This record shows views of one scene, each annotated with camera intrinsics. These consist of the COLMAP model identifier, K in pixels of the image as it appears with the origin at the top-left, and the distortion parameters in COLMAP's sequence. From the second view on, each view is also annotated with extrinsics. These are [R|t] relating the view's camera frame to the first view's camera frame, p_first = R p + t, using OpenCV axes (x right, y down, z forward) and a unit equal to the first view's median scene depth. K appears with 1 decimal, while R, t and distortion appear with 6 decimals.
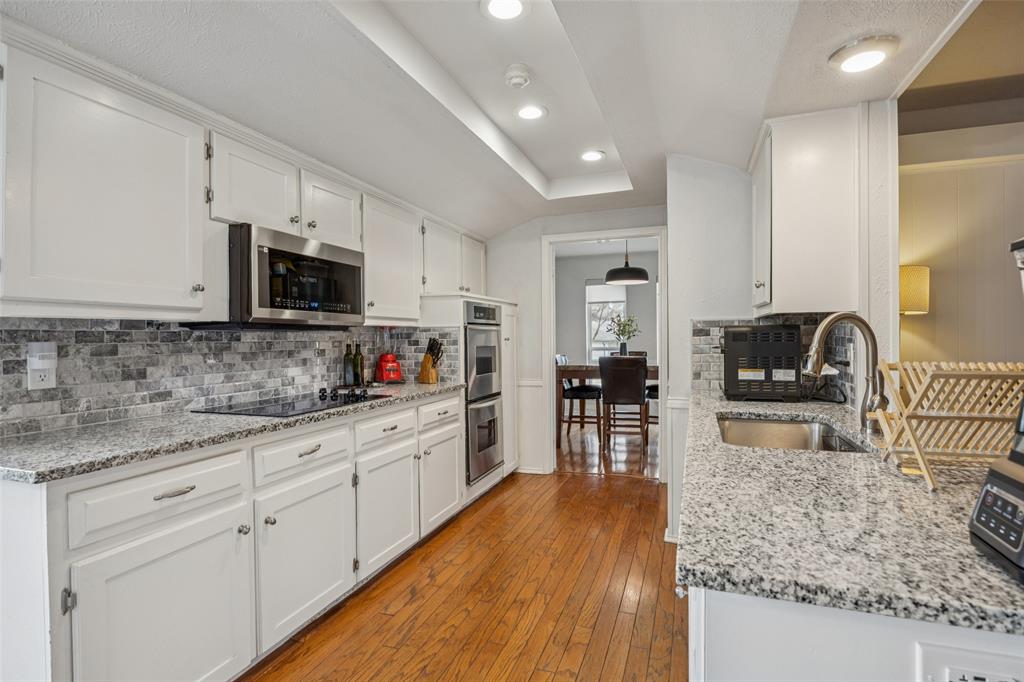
lens RADIAL K [[504.2, 0, 515.0], [0, 504.2, 339.6], [0, 0, 1]] dist [-0.004425, -0.001489]
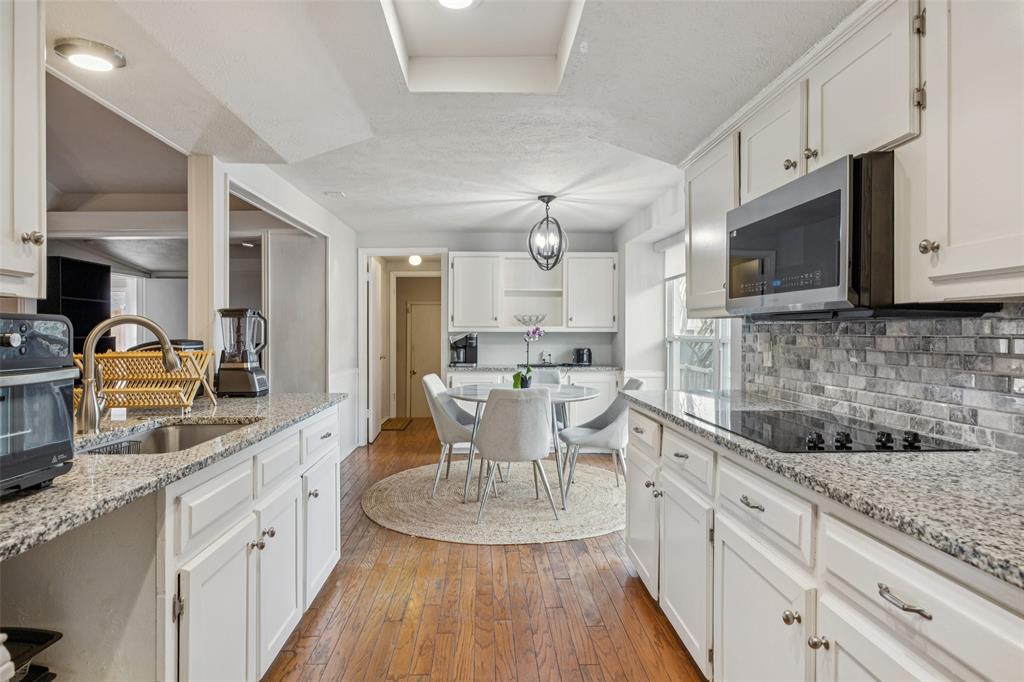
lens RADIAL K [[571.4, 0, 510.8], [0, 571.4, 338.0], [0, 0, 1]] dist [0.001582, 0.000161]
pose [[-0.925202, 0.017816, -0.379056, 0.270587], [0.010933, 0.999734, 0.020302, -0.017325], [0.379317, 0.014639, -0.925151, 1.876985]]
